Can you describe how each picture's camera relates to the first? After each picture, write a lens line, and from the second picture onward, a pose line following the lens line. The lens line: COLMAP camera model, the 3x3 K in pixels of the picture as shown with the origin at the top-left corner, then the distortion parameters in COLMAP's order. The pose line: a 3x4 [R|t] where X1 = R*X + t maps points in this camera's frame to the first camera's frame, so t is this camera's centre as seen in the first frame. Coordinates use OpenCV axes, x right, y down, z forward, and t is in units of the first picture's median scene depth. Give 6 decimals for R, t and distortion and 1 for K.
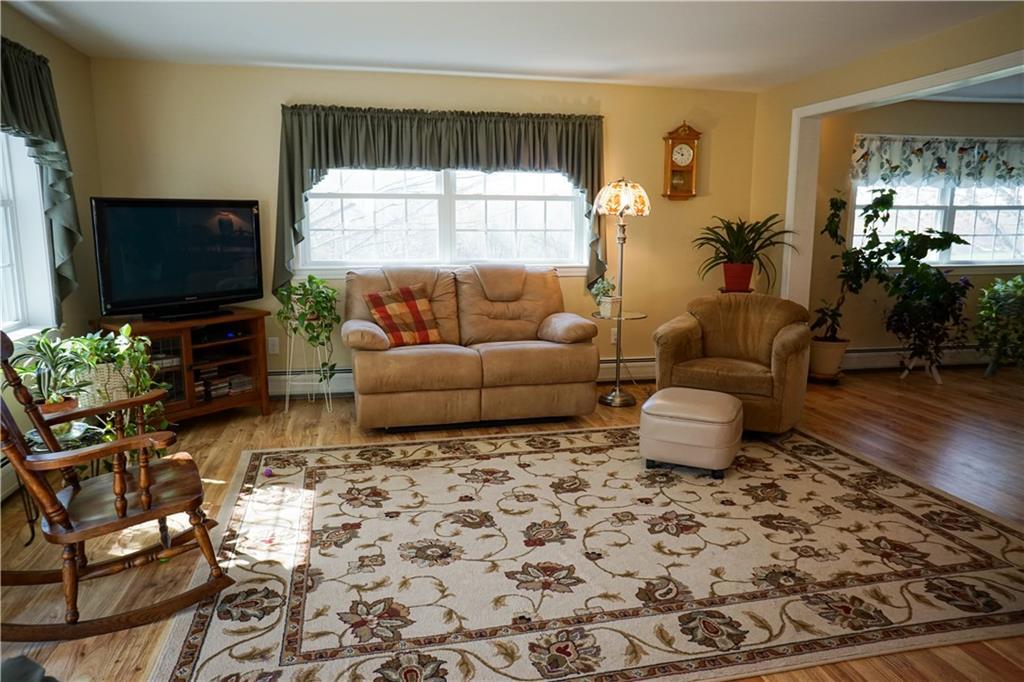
lens RADIAL K [[688.6, 0, 505.8], [0, 688.6, 339.0], [0, 0, 1]] dist [-0.075332, 0.089185]
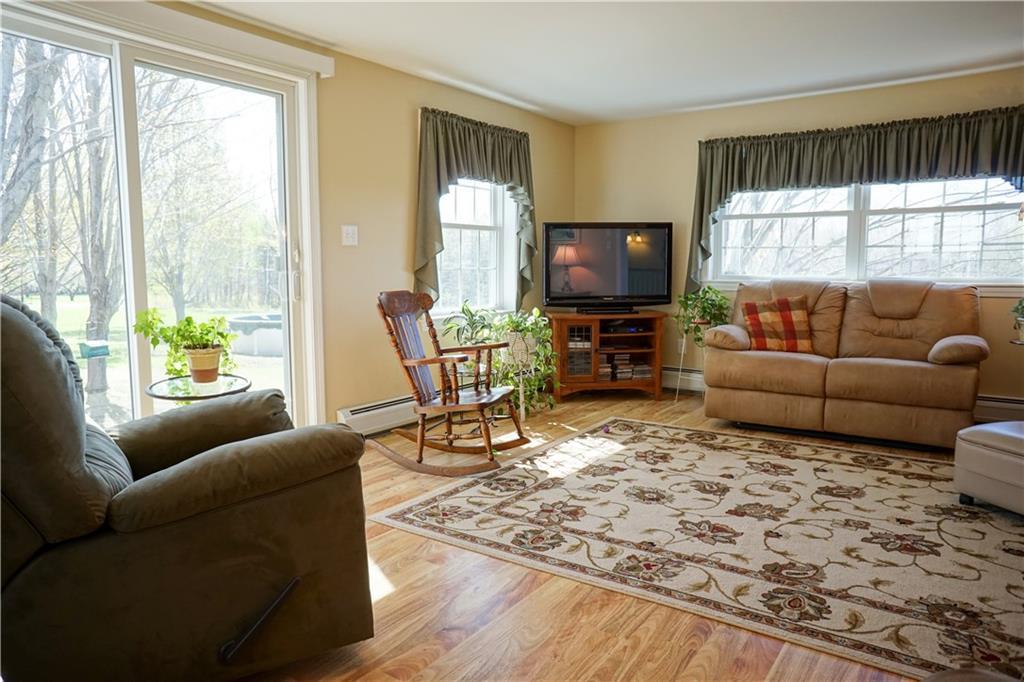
lens RADIAL K [[688.6, 0, 505.8], [0, 688.6, 339.0], [0, 0, 1]] dist [-0.075332, 0.089185]
pose [[0.670693, 0.074174, -0.738017, 0.425098], [-0.118466, 0.992927, -0.007865, 0.055907], [0.732213, 0.092705, 0.674736, -0.016075]]
